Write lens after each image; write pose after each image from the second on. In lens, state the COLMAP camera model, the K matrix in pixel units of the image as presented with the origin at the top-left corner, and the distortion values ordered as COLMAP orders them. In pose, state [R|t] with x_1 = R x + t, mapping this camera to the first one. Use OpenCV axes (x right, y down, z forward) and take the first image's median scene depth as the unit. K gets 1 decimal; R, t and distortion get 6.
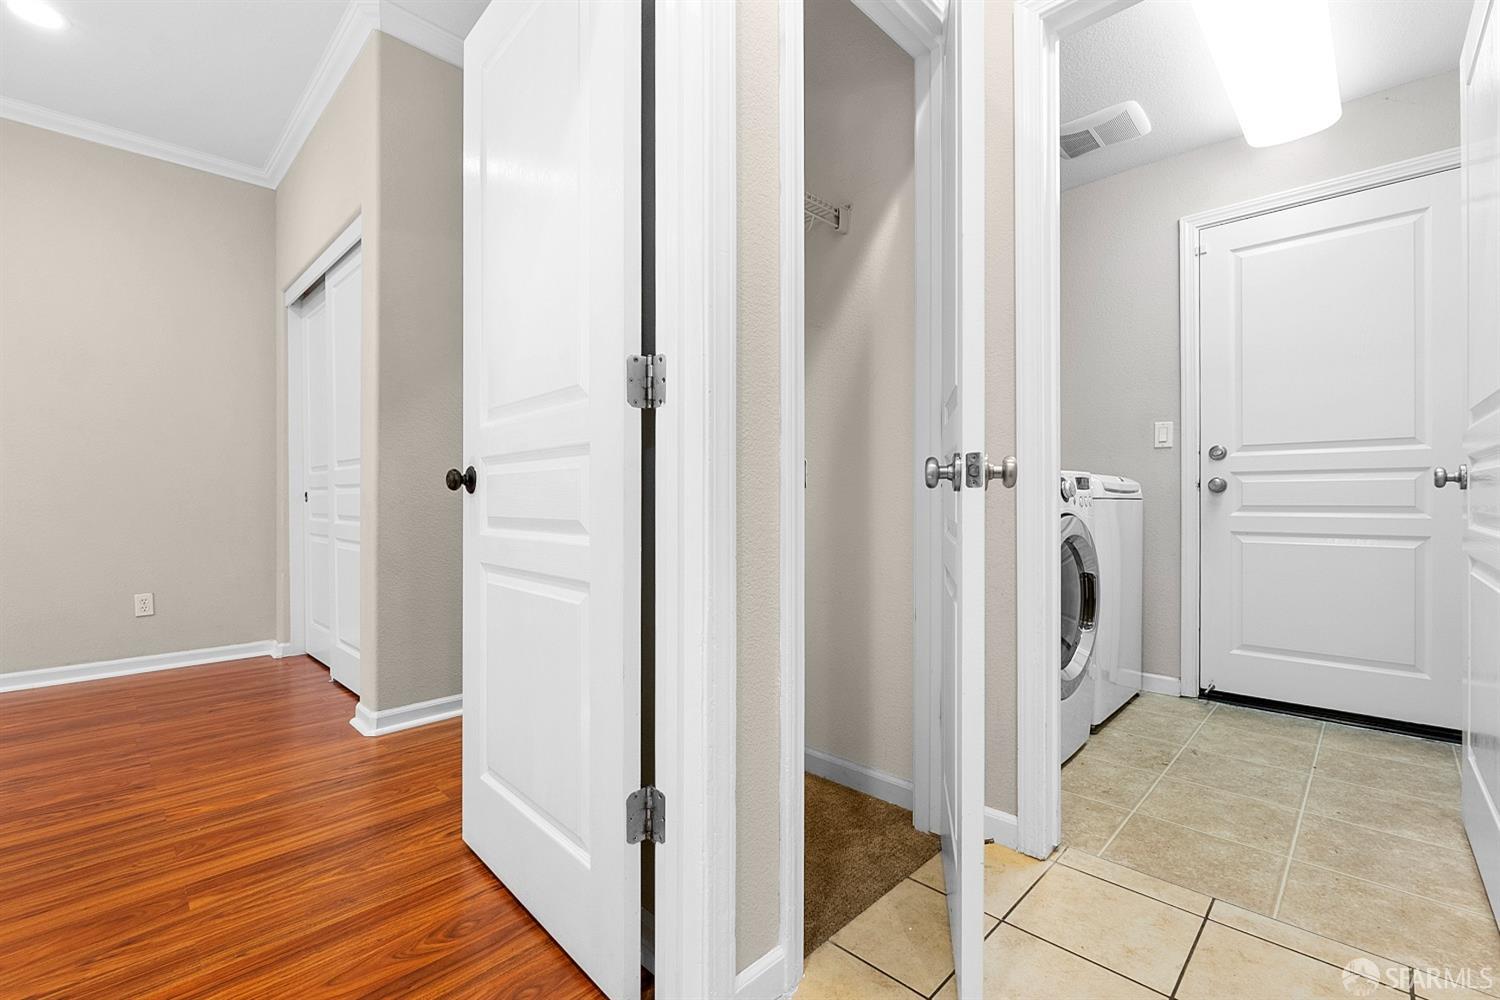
lens RADIAL K [[638.1, 0, 746.6], [0, 638.1, 504.5], [0, 0, 1]] dist [-0.005052, -0.000861]
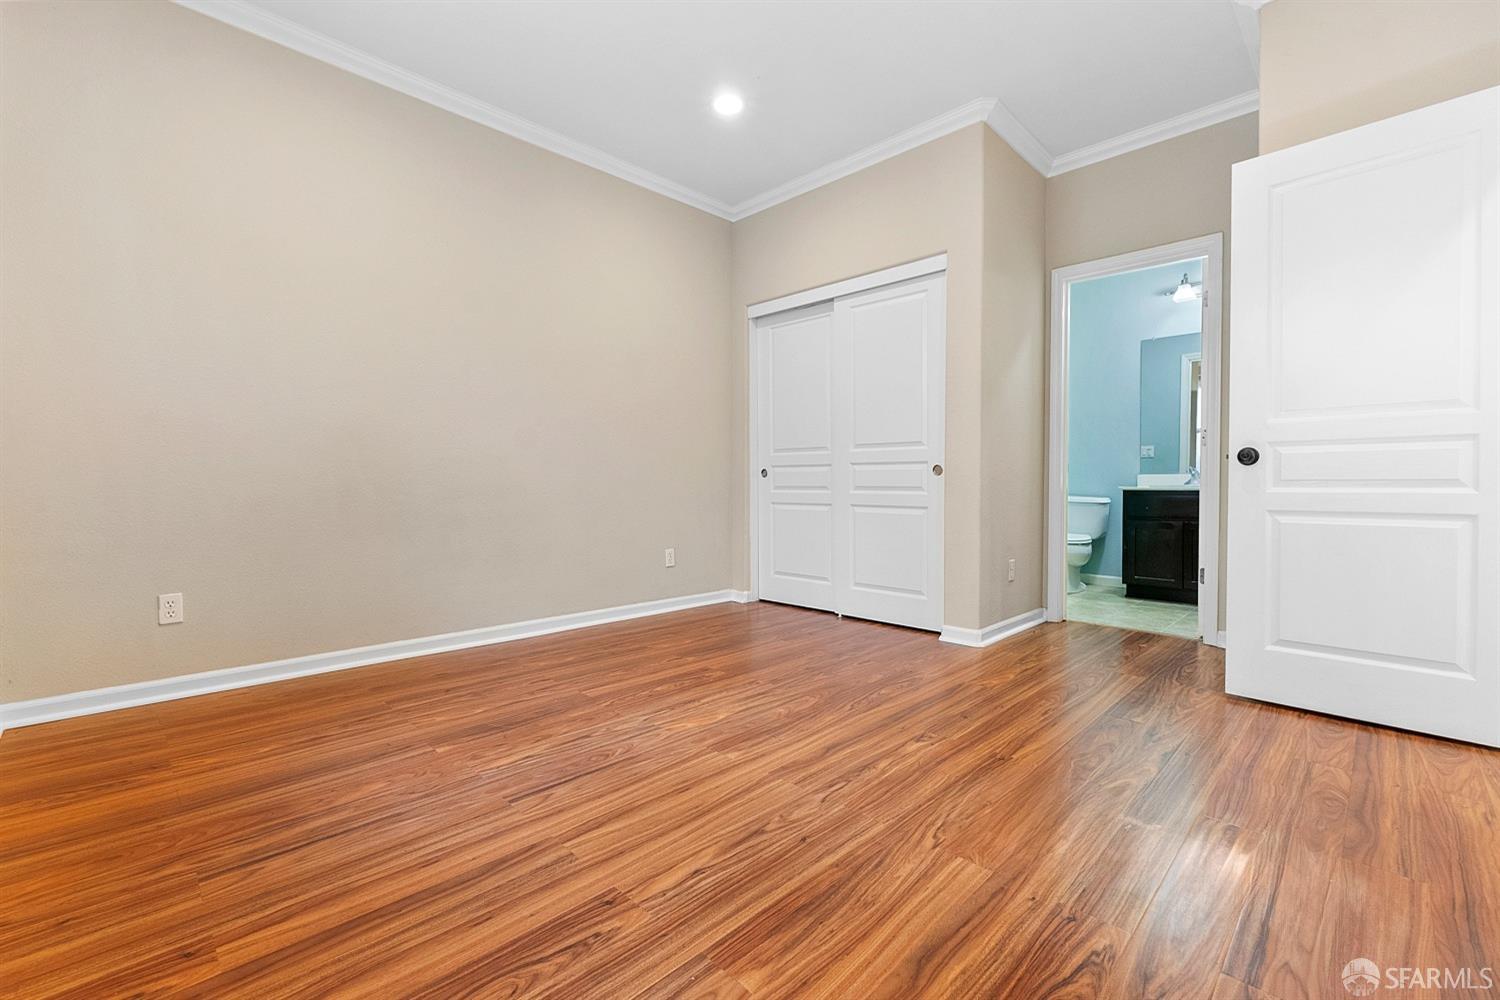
lens RADIAL K [[638.1, 0, 737.7], [0, 638.1, 493.4], [0, 0, 1]] dist [-0.005052, -0.000861]
pose [[0.999988, -0.002343, -0.004376, -1.832997], [0.002383, 0.999957, 0.009001, 0.041525], [0.004355, -0.009011, 0.999950, -0.589859]]
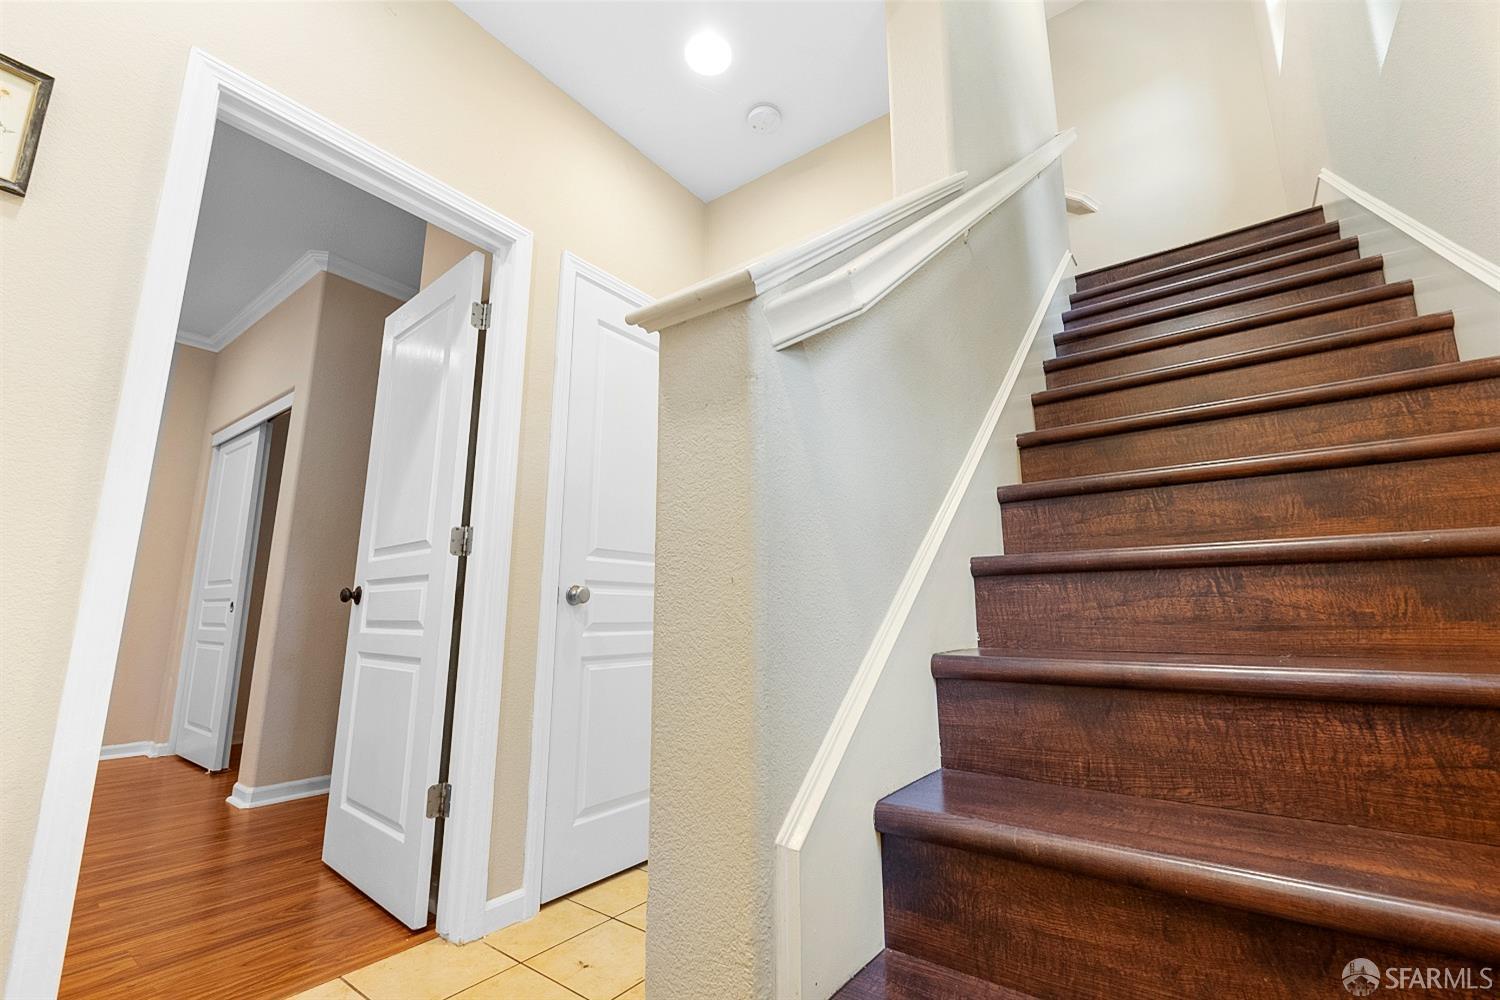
lens RADIAL K [[638.1, 0, 755.8], [0, 638.1, 499.1], [0, 0, 1]] dist [-0.005052, -0.000861]
pose [[0.991234, 0.026000, 0.129535, 0.329378], [-0.001354, 0.982392, -0.186824, 0.019062], [-0.132112, 0.185011, 0.973816, -0.680012]]
